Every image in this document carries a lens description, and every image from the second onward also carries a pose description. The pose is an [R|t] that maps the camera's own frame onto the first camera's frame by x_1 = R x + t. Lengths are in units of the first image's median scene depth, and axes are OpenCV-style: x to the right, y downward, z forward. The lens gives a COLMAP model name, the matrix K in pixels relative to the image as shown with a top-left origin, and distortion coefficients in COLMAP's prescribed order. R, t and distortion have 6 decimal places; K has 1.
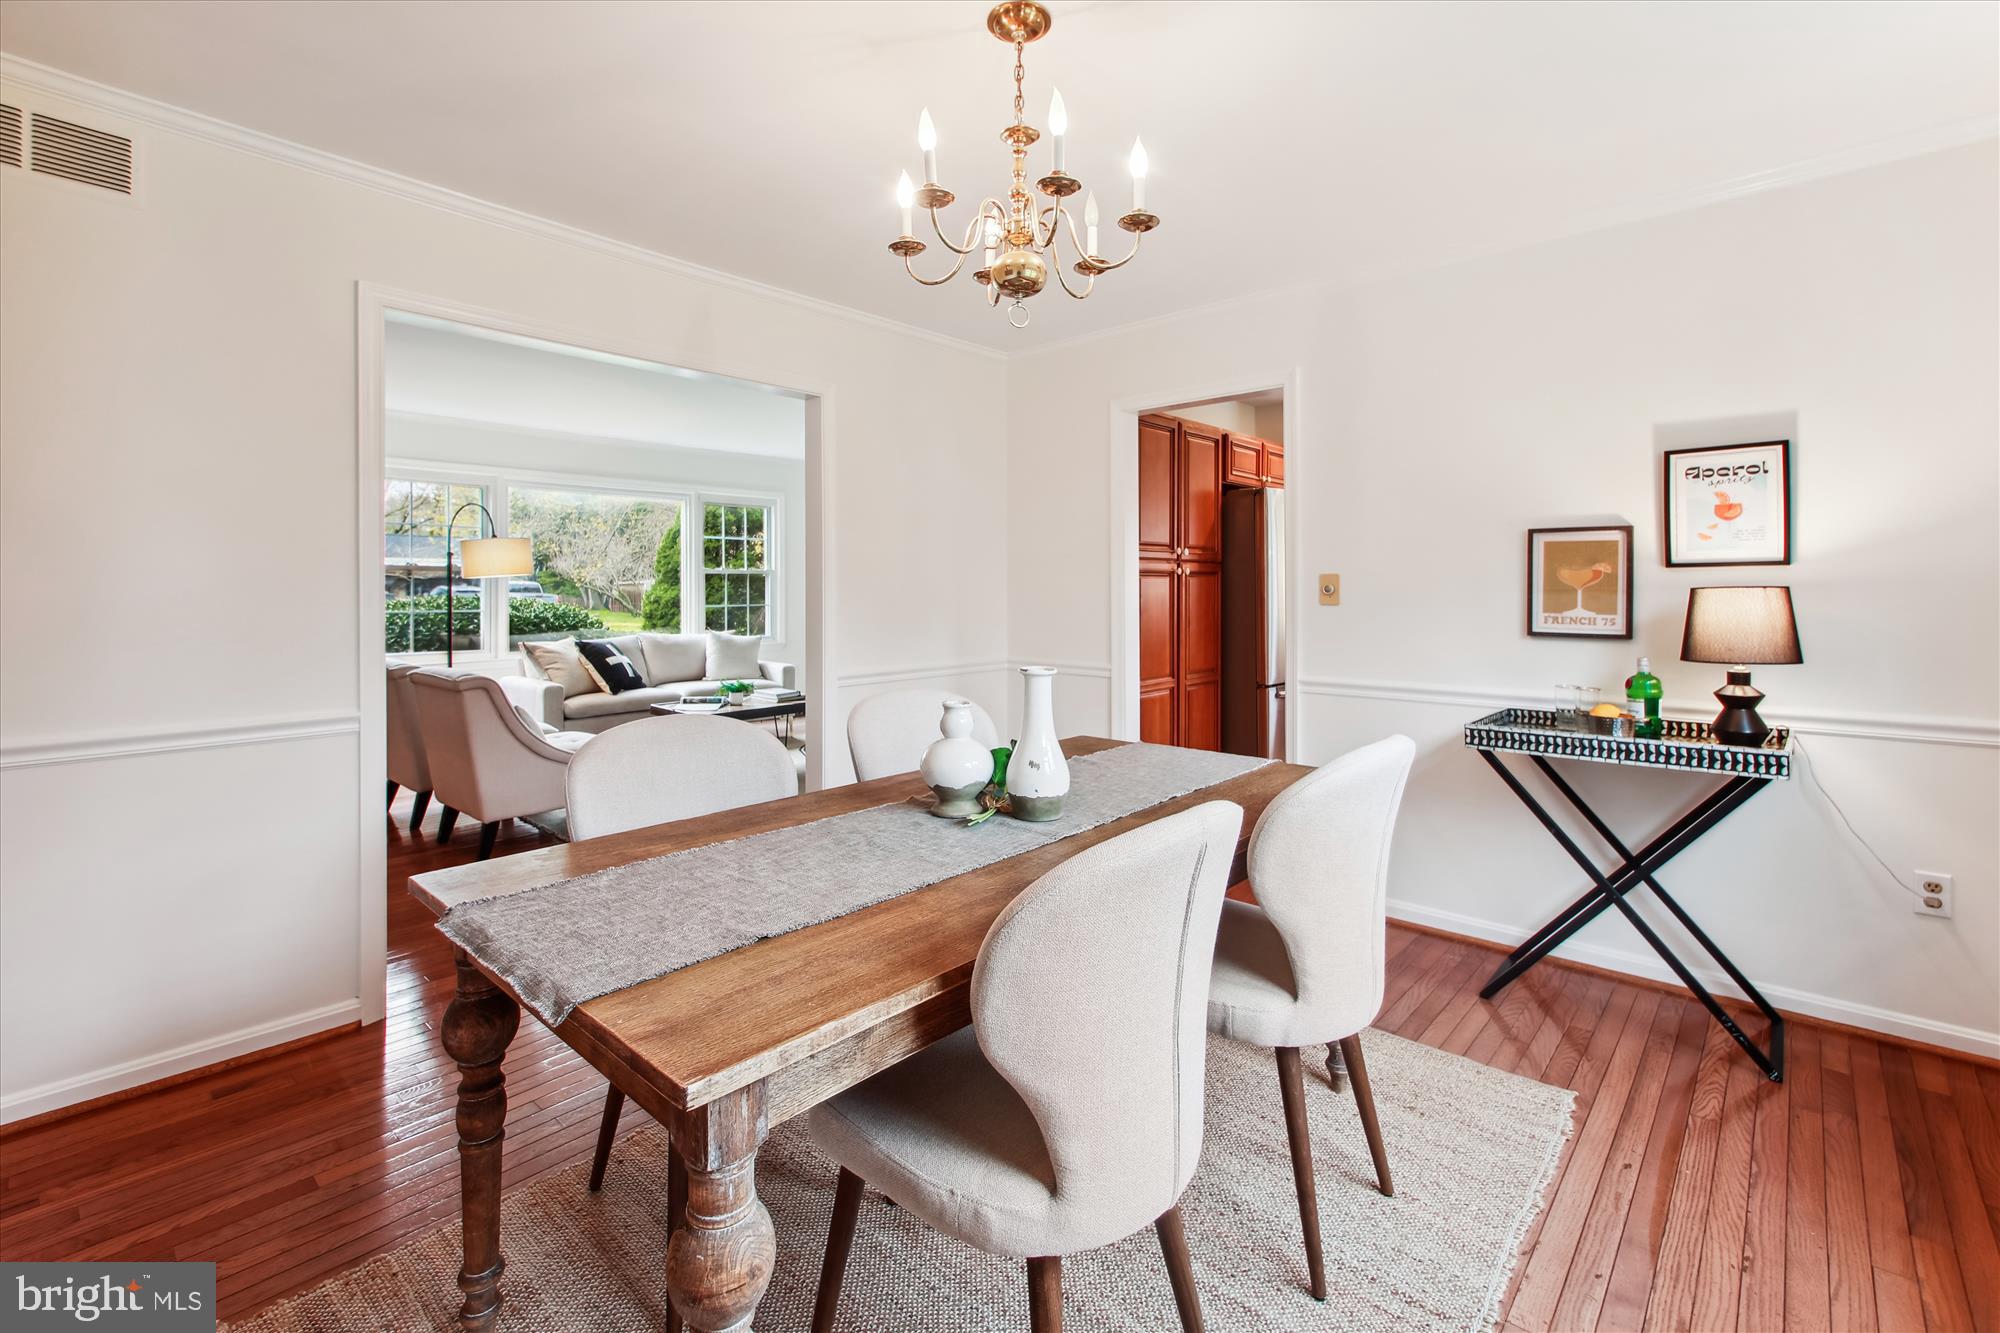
lens RADIAL K [[893.3, 0, 995.2], [0, 893.3, 584.3], [0, 0, 1]] dist [0.000001, 0.000006]
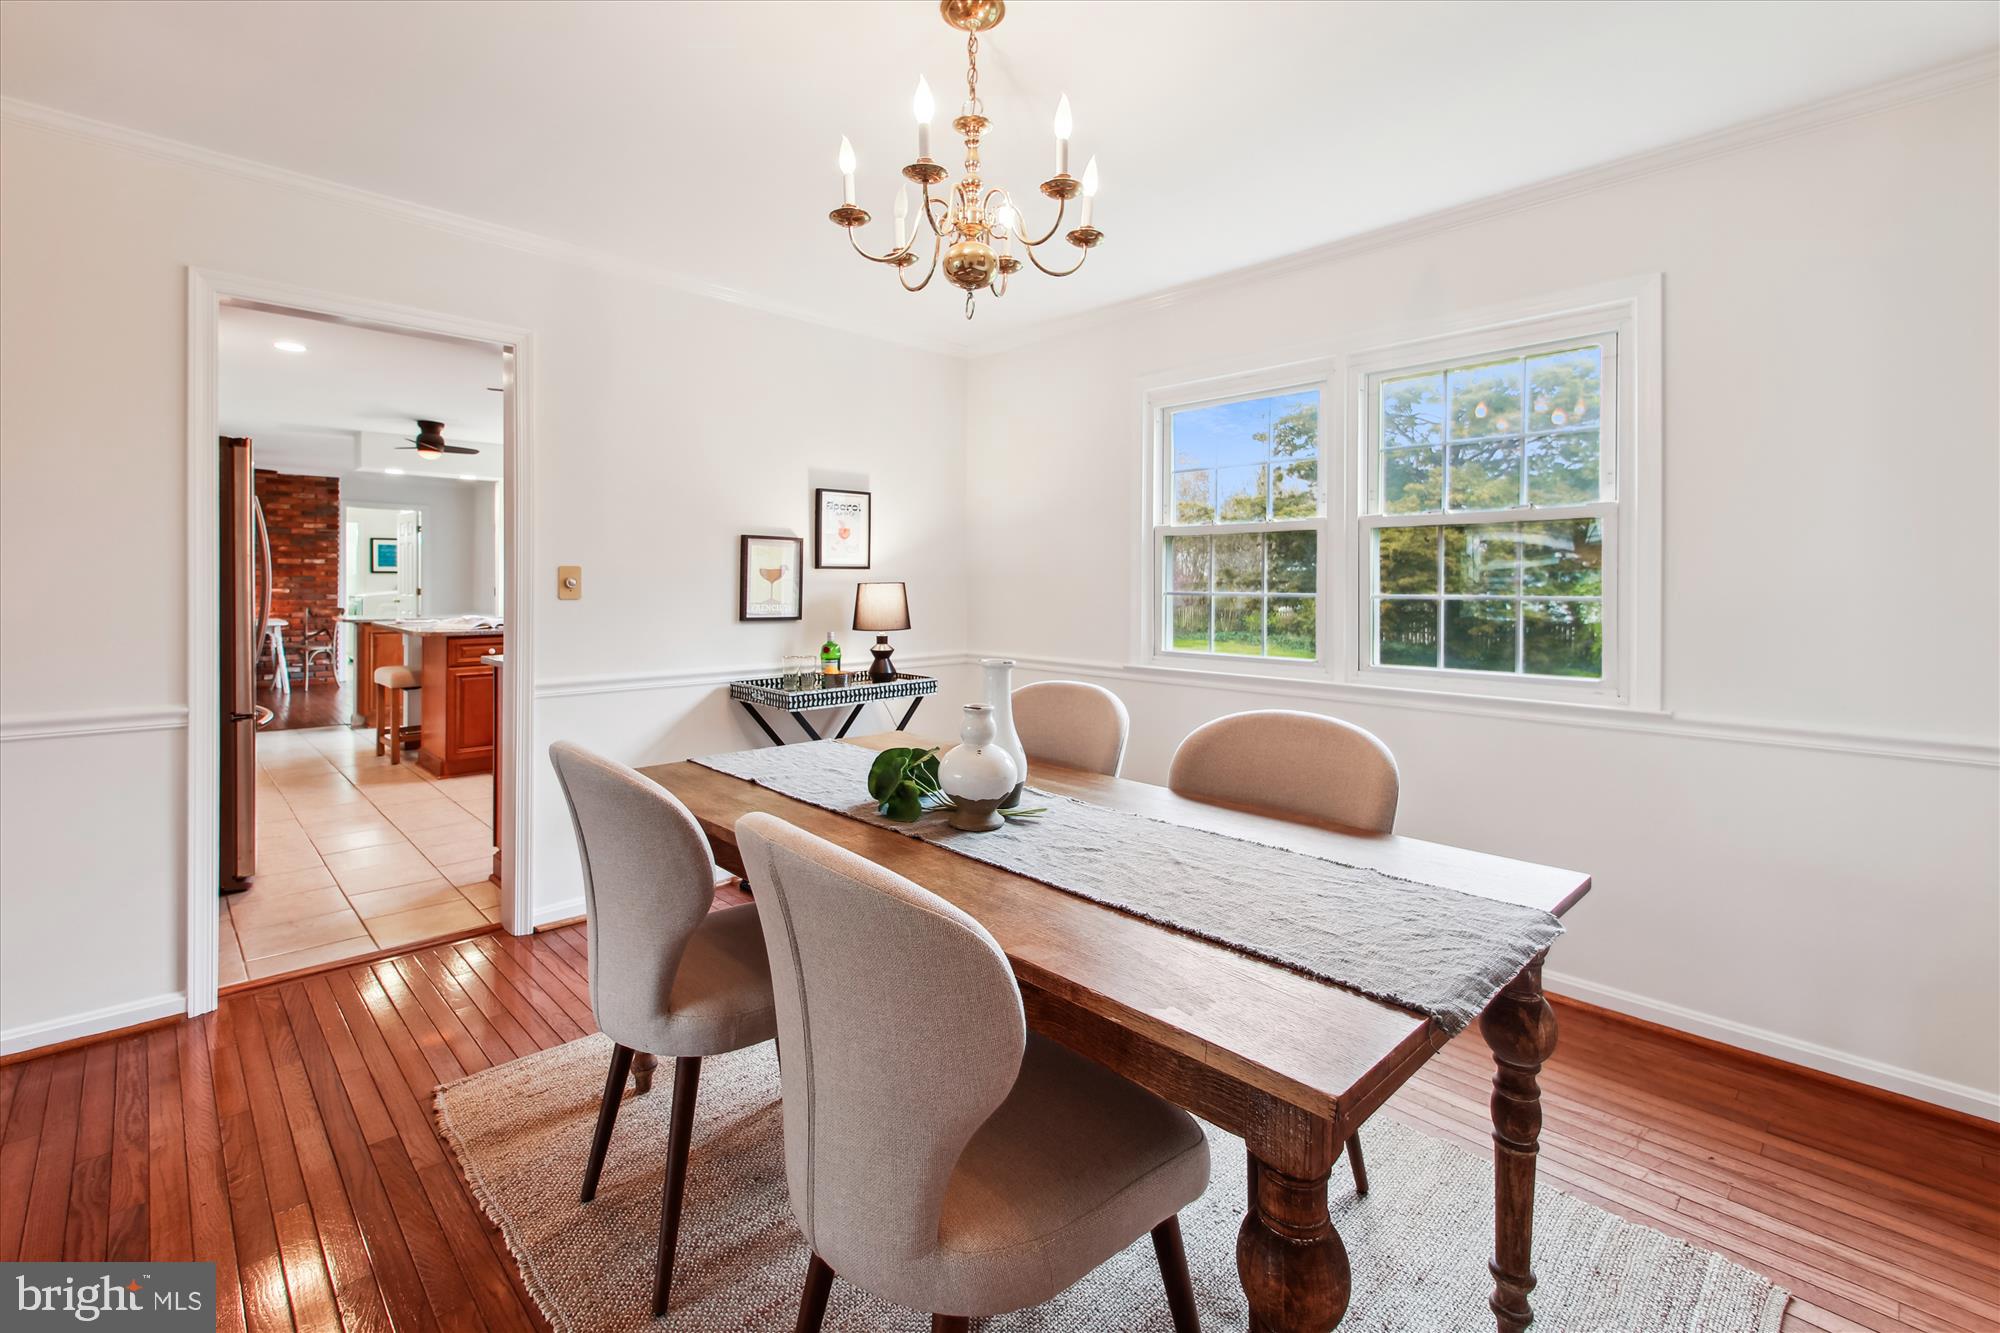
lens RADIAL K [[893.3, 0, 995.2], [0, 893.3, 584.3], [0, 0, 1]] dist [0.000001, 0.000006]
pose [[0.068457, 0.003890, 0.997646, -0.721718], [-0.009794, 0.999947, -0.003227, 0.008647], [-0.997606, -0.009550, 0.068492, 0.660187]]
